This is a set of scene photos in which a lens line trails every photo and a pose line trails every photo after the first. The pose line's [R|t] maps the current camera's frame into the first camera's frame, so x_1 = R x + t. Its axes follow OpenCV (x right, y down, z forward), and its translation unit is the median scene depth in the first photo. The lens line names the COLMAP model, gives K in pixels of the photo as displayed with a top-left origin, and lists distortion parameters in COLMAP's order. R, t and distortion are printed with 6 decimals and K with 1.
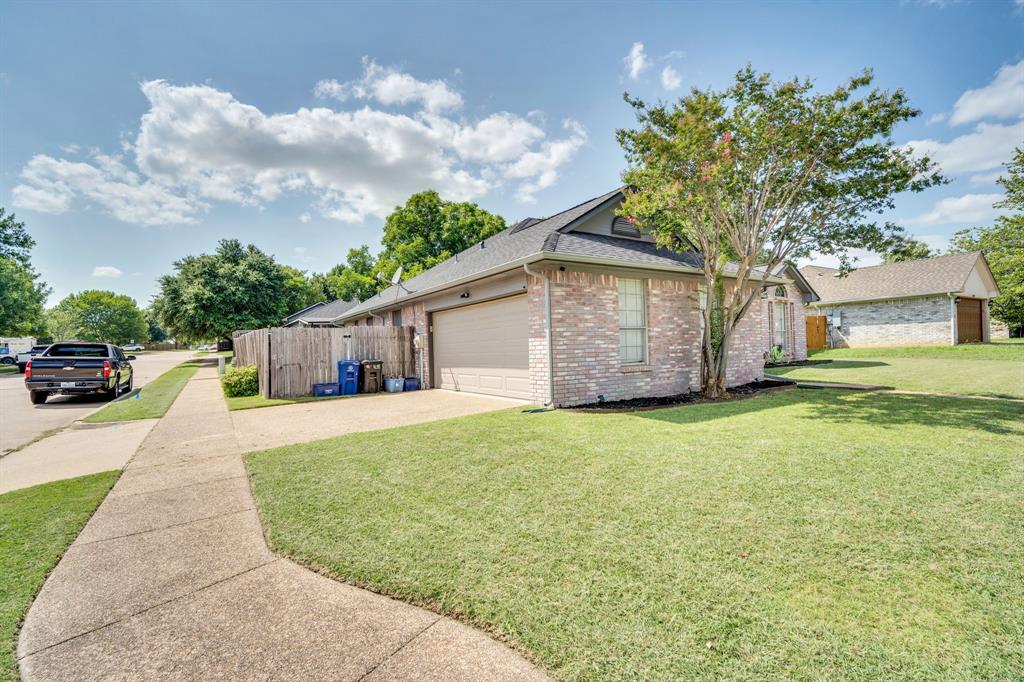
lens RADIAL K [[459.4, 0, 512.0], [0, 459.4, 341.0], [0, 0, 1]] dist [-0.003233, -0.000311]
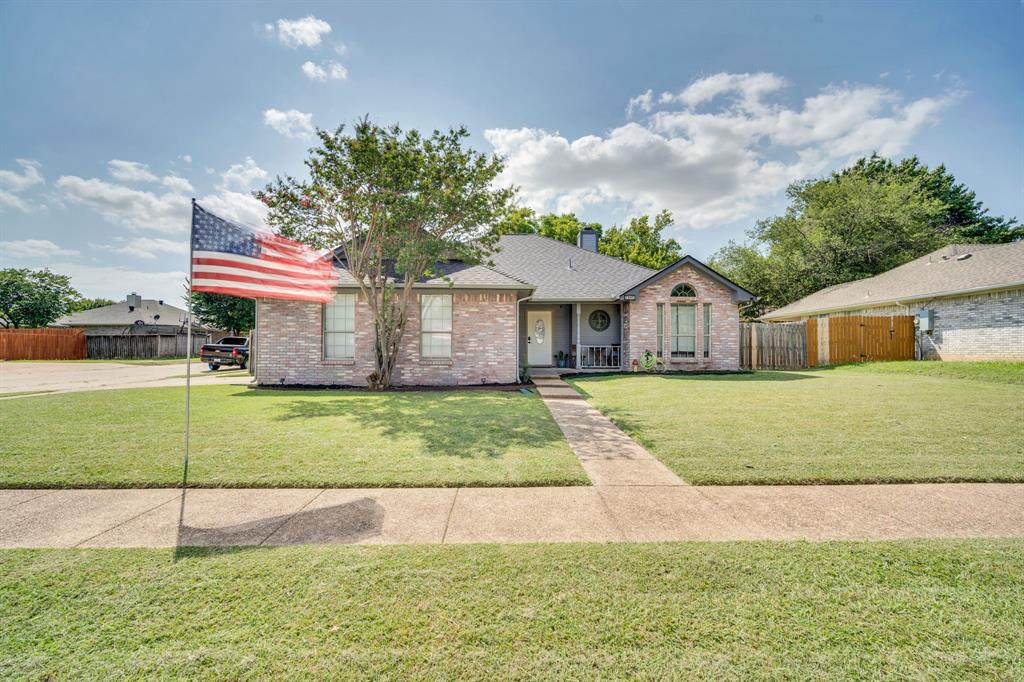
lens RADIAL K [[452.3, 0, 512.3], [0, 452.3, 327.9], [0, 0, 1]] dist [-0.001306, -0.000356]
pose [[0.849111, 0.004521, -0.528195, 1.050648], [-0.018952, 0.999580, -0.021910, -0.015217], [0.527875, 0.028615, 0.848840, 0.119412]]
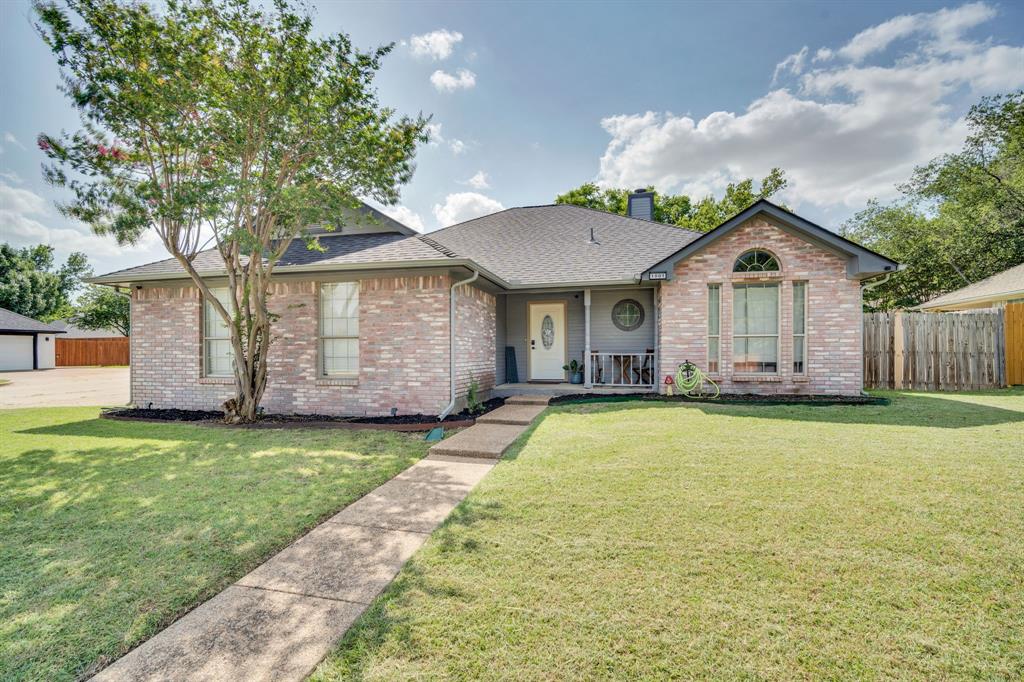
lens RADIAL K [[451.4, 0, 515.3], [0, 451.4, 344.4], [0, 0, 1]] dist [-0.005397, 0.000827]
pose [[0.697214, 0.014303, -0.716720, 1.050845], [-0.004859, 0.999872, 0.015226, -0.025484], [0.716846, -0.007133, 0.697195, 0.597872]]
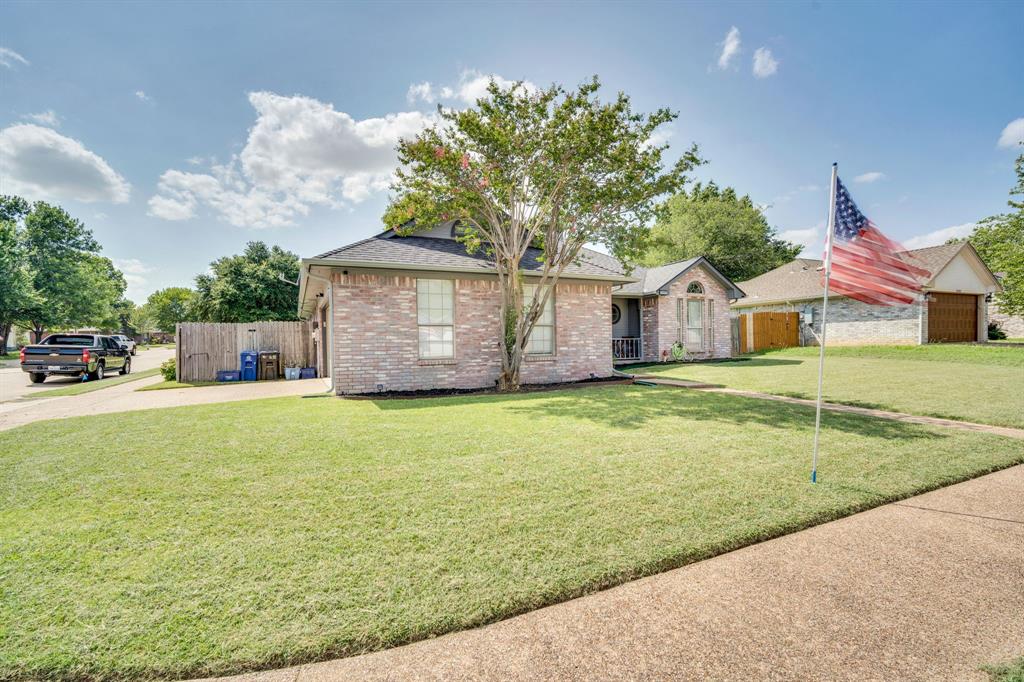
lens RADIAL K [[459.4, 0, 512.0], [0, 459.4, 341.0], [0, 0, 1]] dist [-0.003233, -0.000311]
pose [[0.990784, 0.010903, -0.135014, 0.450926], [-0.009201, 0.999870, 0.013229, -0.004581], [0.135140, -0.011864, 0.990755, -0.047123]]
